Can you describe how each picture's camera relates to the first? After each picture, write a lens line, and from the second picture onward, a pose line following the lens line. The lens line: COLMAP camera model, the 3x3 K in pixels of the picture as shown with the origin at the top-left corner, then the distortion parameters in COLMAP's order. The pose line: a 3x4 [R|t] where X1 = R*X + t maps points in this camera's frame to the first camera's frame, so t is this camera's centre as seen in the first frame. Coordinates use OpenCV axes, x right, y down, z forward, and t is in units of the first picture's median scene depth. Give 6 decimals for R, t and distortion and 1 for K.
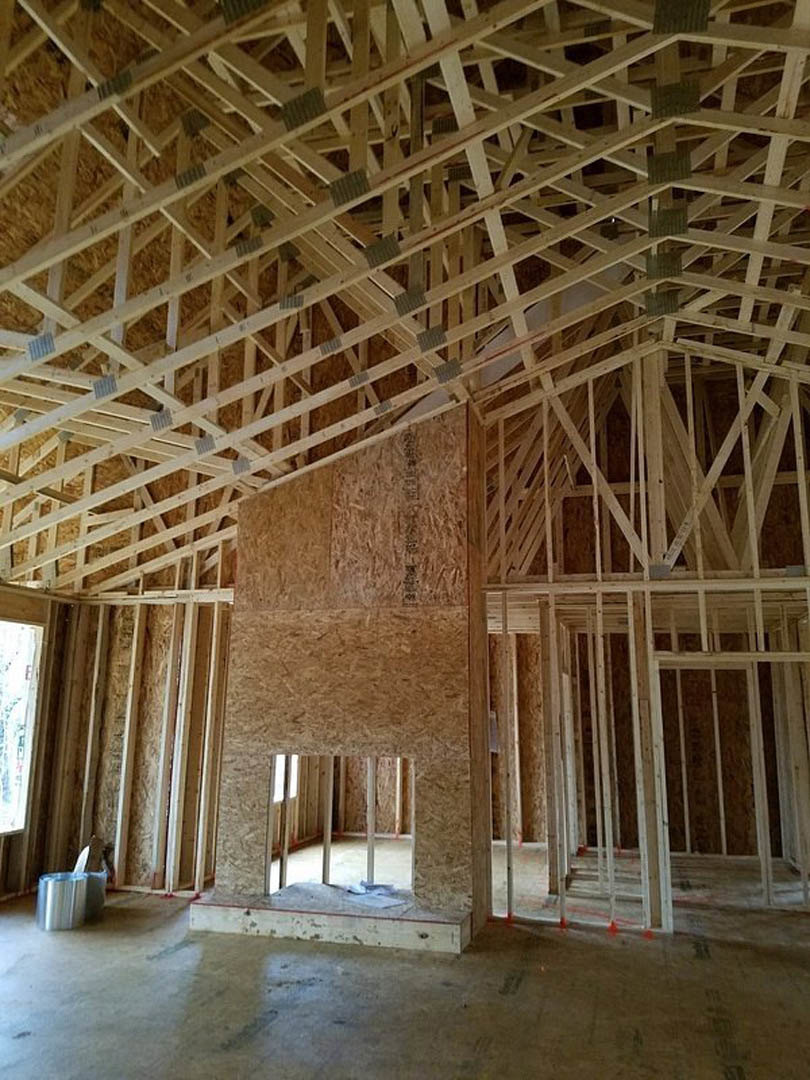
lens RADIAL K [[803.9, 0, 405.0], [0, 803.9, 540.0], [0, 0, 1]] dist [0.211294, -0.351118]
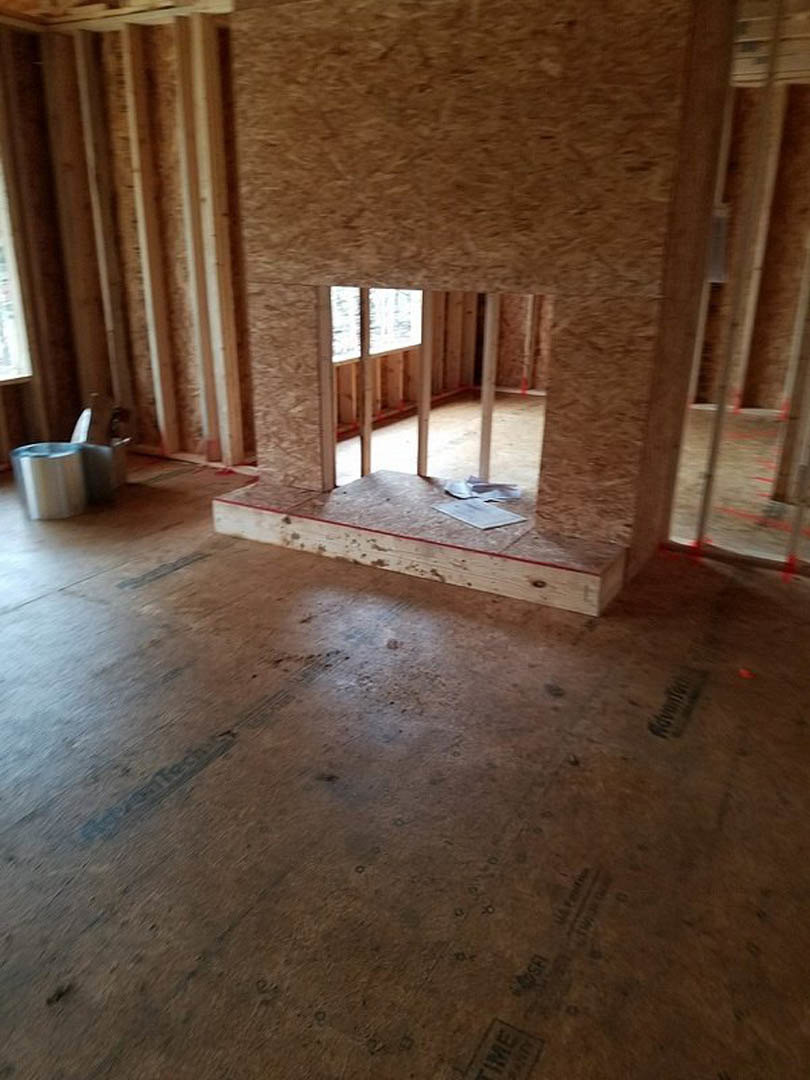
lens RADIAL K [[803.9, 0, 405.0], [0, 803.9, 540.0], [0, 0, 1]] dist [0.211294, -0.351118]
pose [[0.969378, 0.079945, -0.232197, 0.055324], [0.055056, 0.850709, 0.522745, 0.114352], [0.239323, -0.519521, 0.820257, 0.438061]]
